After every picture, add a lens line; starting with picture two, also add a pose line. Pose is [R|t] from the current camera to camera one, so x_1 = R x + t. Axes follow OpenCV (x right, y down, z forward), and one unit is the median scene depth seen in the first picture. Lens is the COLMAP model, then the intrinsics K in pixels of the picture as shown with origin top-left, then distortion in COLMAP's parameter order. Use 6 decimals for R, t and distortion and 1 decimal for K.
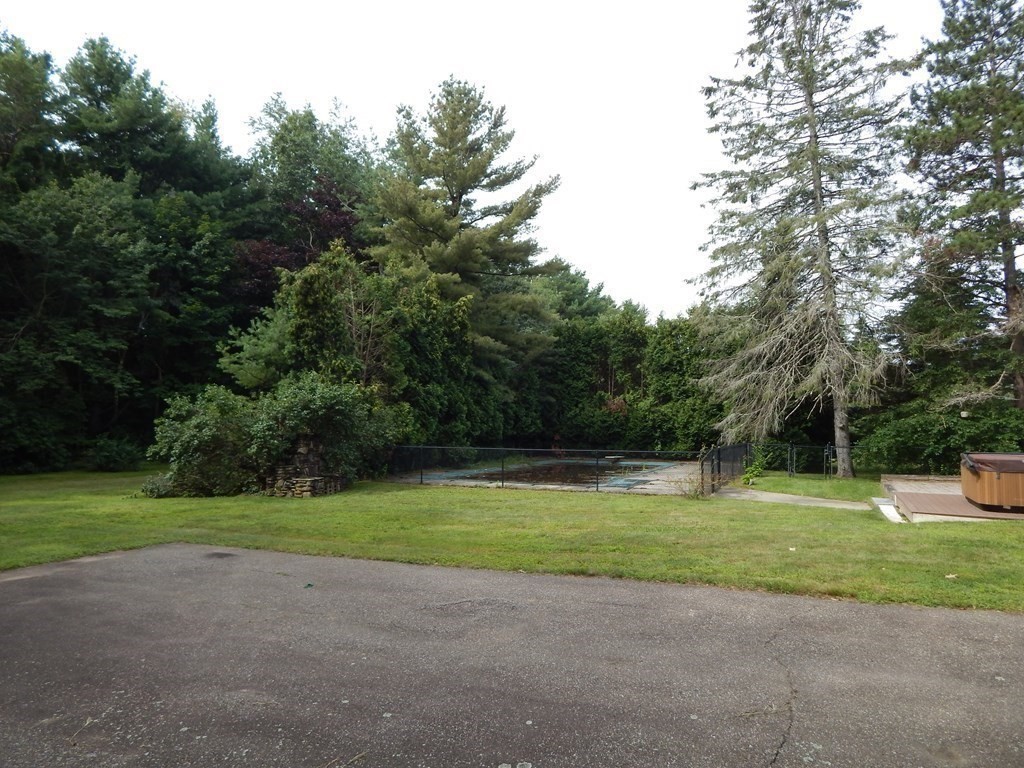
lens RADIAL K [[675.6, 0, 510.3], [0, 675.6, 383.9], [0, 0, 1]] dist [0.005015, -0.000678]
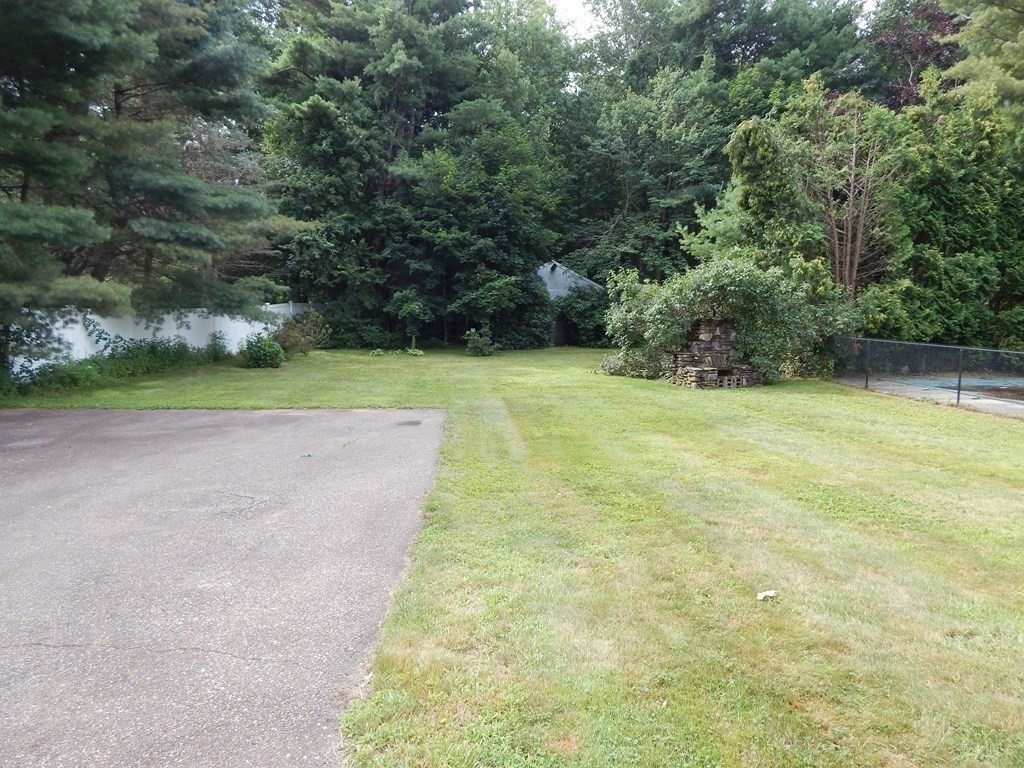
lens RADIAL K [[675.6, 0, 517.1], [0, 675.6, 386.6], [0, 0, 1]] dist [0.005015, -0.000678]
pose [[0.545849, 0.102577, -0.831581, 0.268608], [0.042833, 0.987764, 0.149958, 0.015143], [0.836788, -0.117473, 0.534777, 0.257480]]
